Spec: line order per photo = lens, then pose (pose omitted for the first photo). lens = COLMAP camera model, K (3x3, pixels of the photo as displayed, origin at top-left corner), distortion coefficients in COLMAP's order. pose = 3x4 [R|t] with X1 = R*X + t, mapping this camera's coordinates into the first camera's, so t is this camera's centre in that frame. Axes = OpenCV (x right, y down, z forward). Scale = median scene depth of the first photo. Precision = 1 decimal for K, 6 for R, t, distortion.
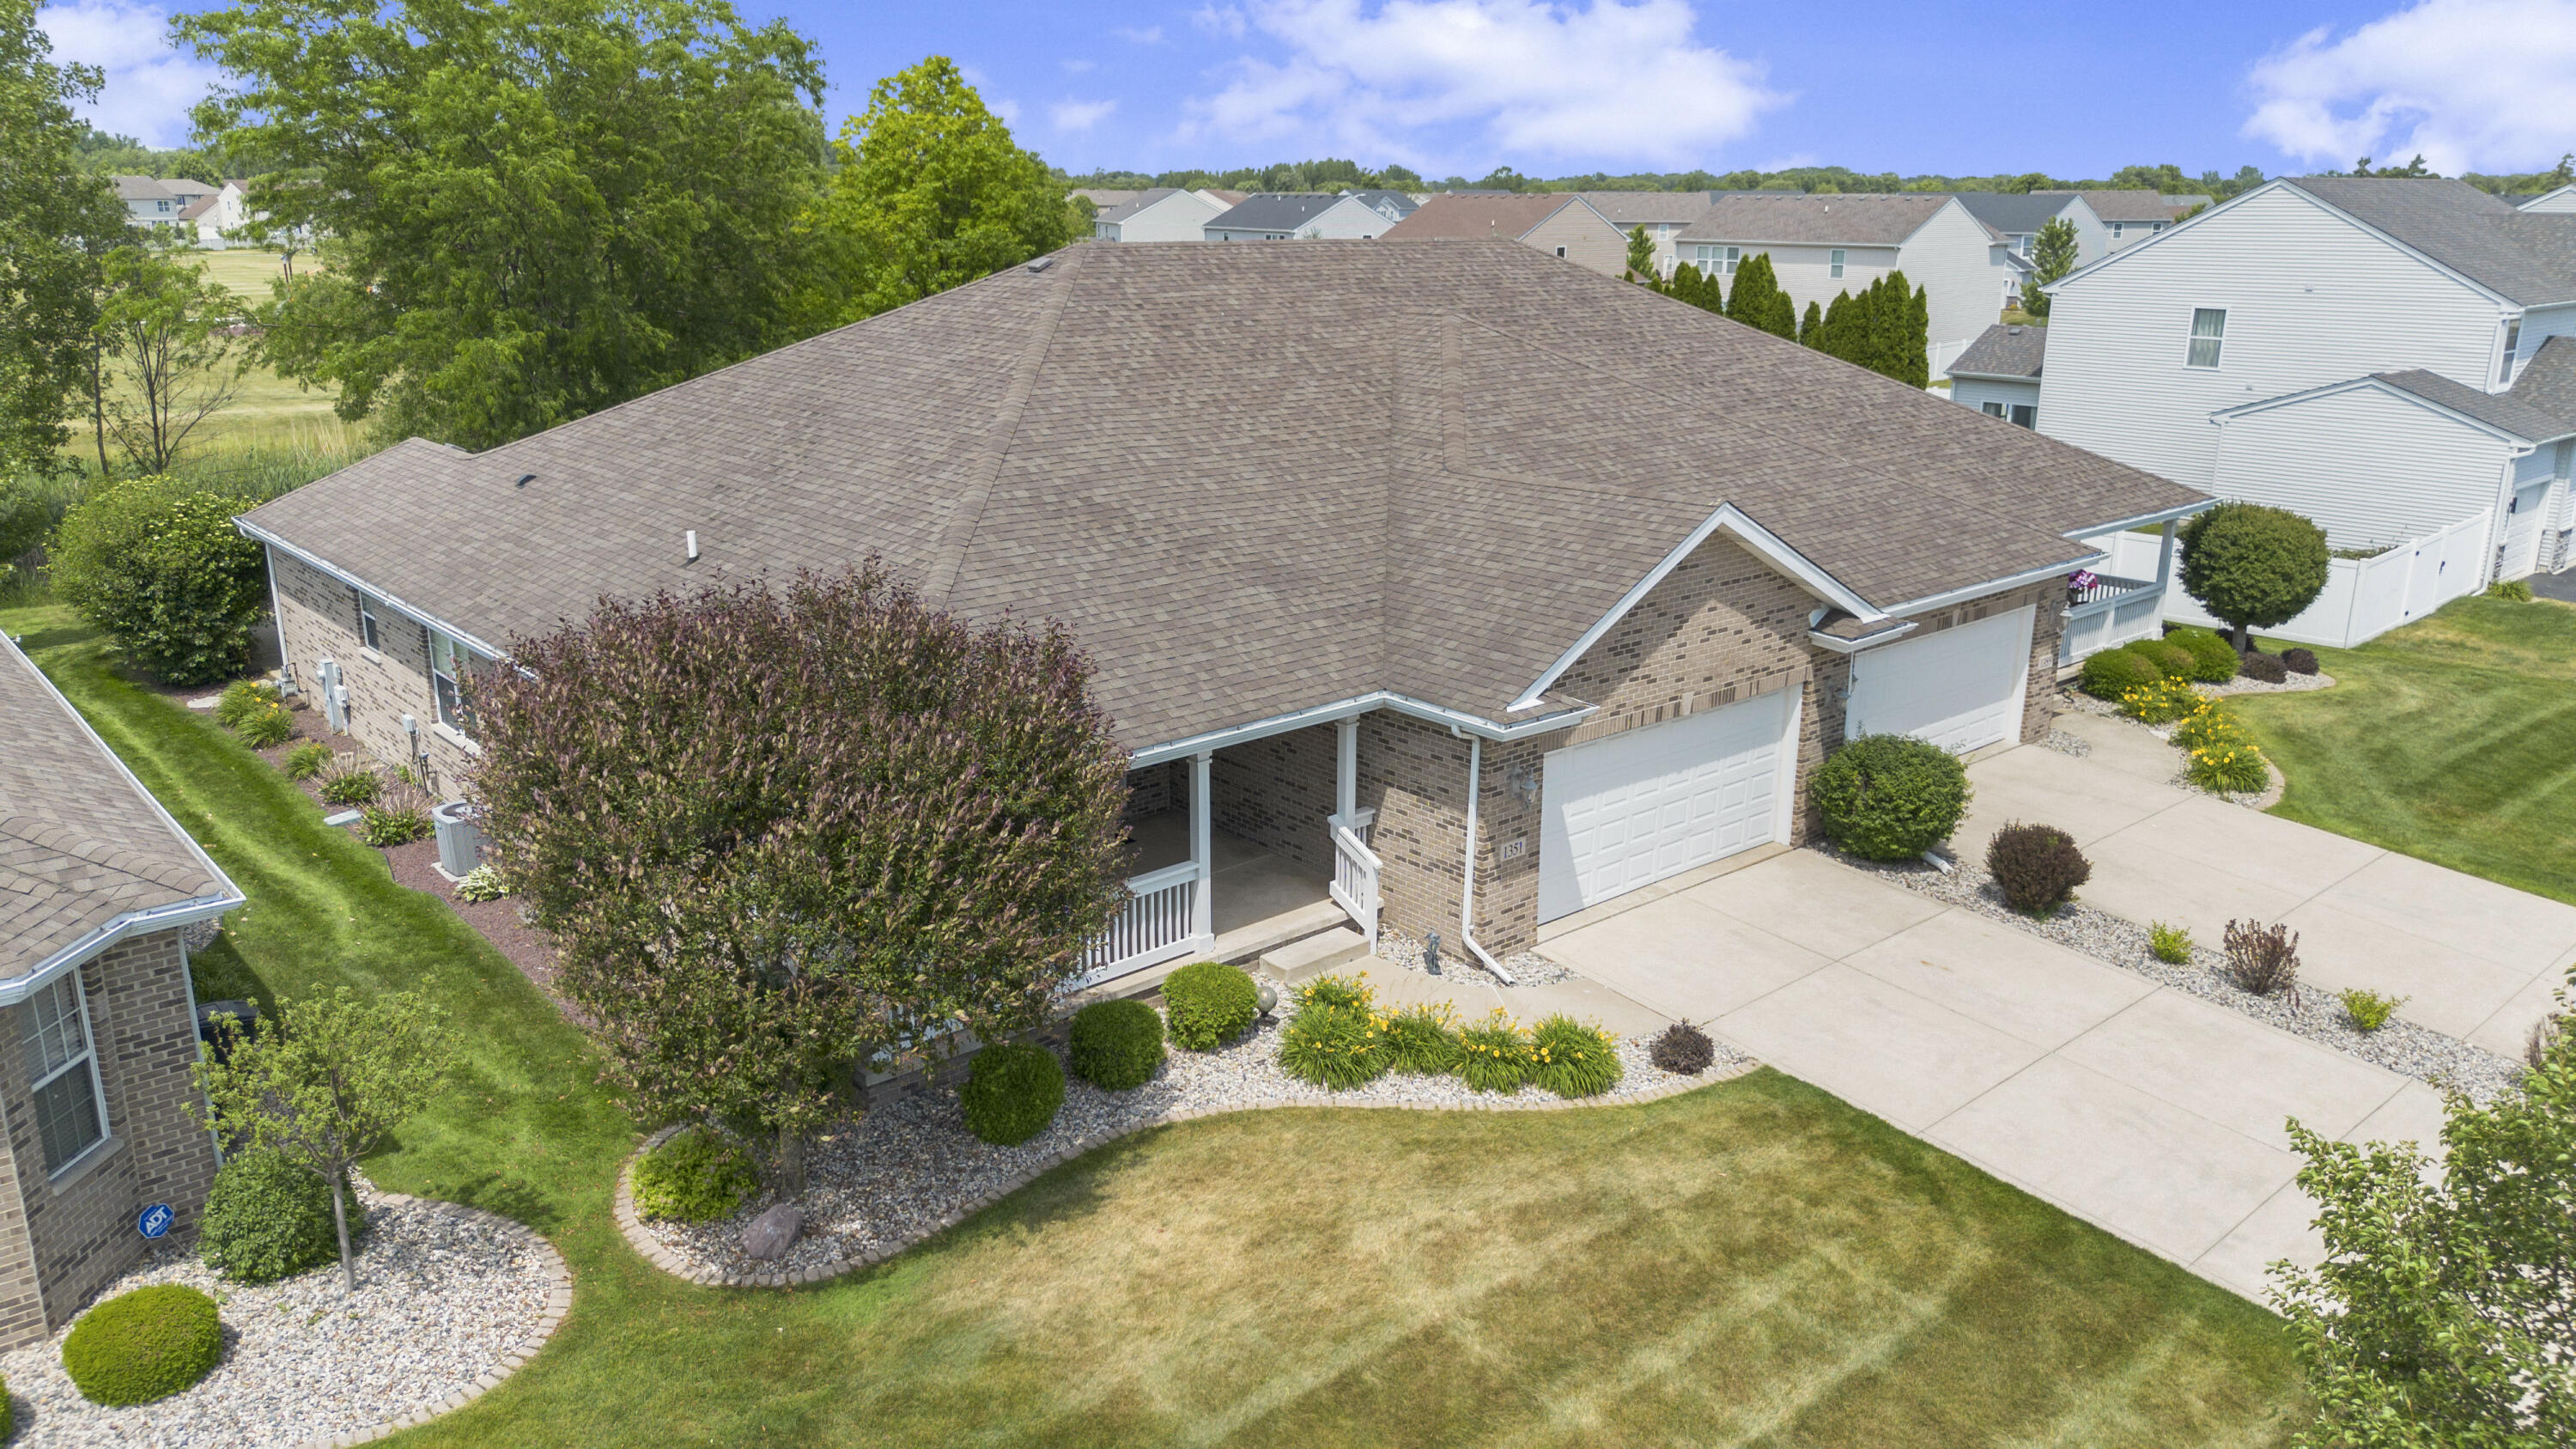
lens RADIAL K [[1825.1, 0, 1288.0], [0, 1825.1, 724.5], [0, 0, 1]] dist [0.075725, -0.063130]
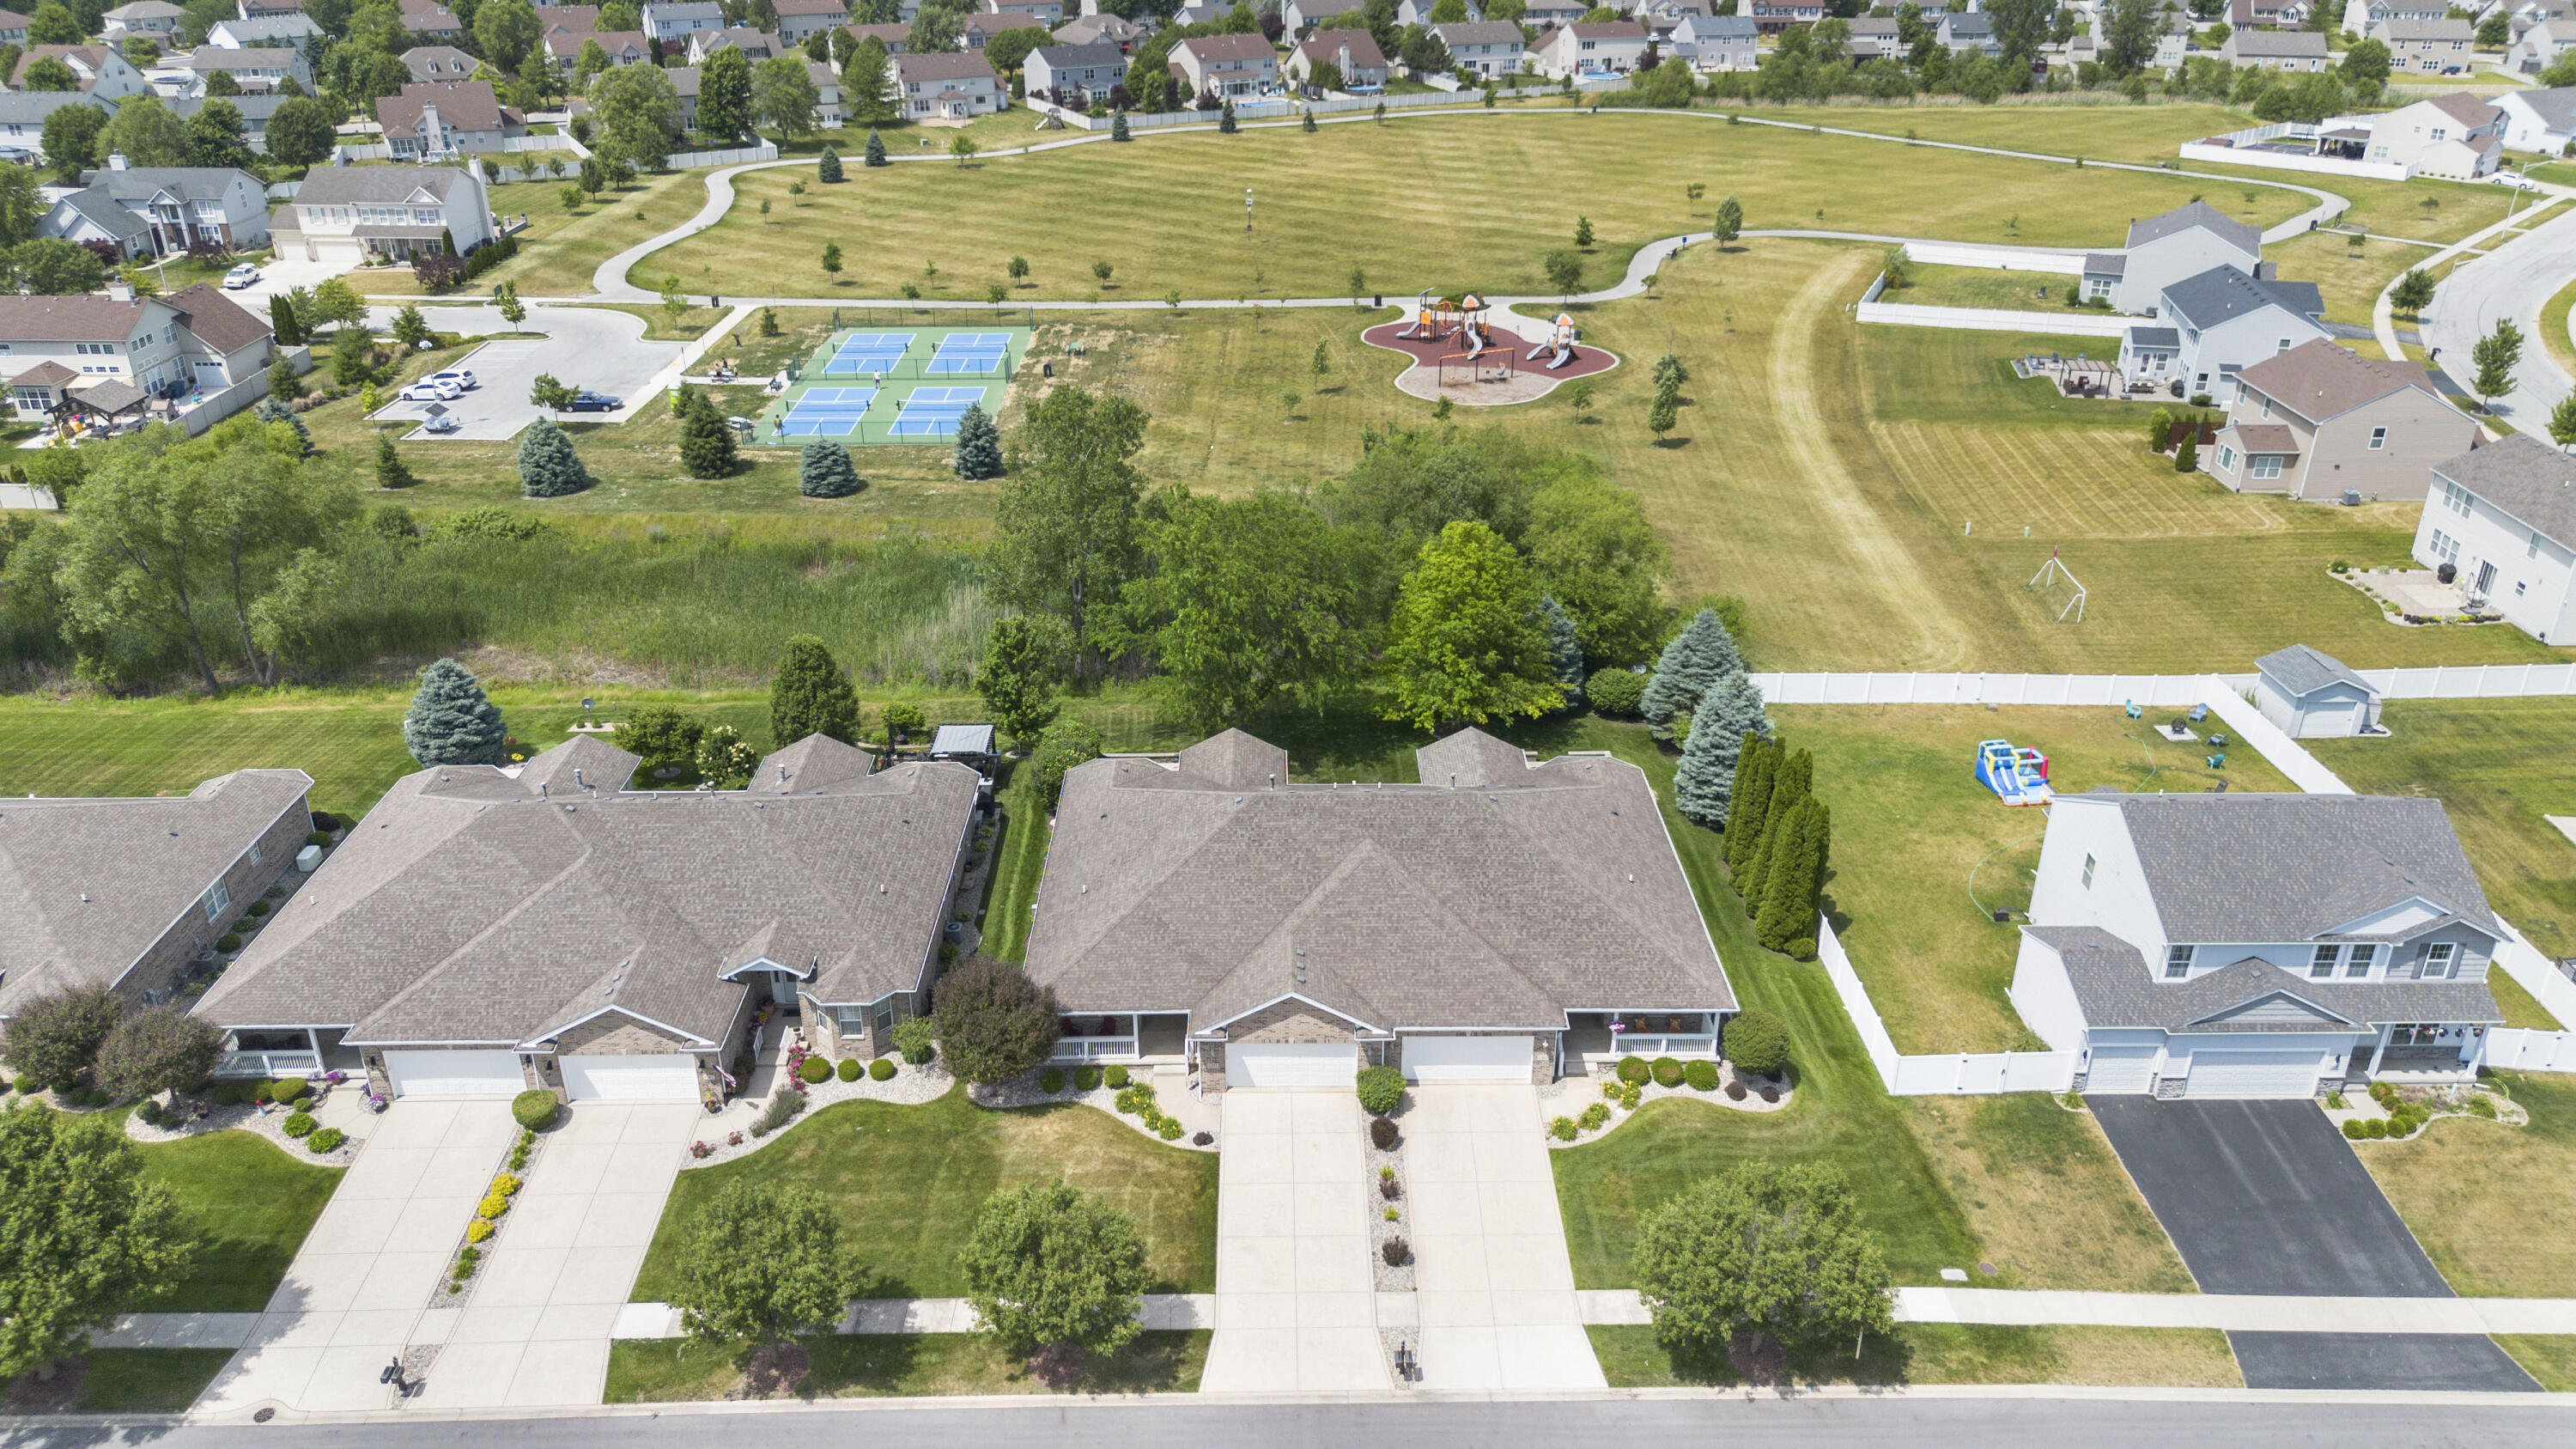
lens RADIAL K [[1825.1, 0, 1288.0], [0, 1825.1, 724.5], [0, 0, 1]] dist [0.075725, -0.063130]
pose [[0.761496, 0.283003, -0.583124, 2.173045], [-0.176254, 0.956157, 0.233875, -1.454068], [0.623745, -0.075317, 0.777991, -1.633055]]
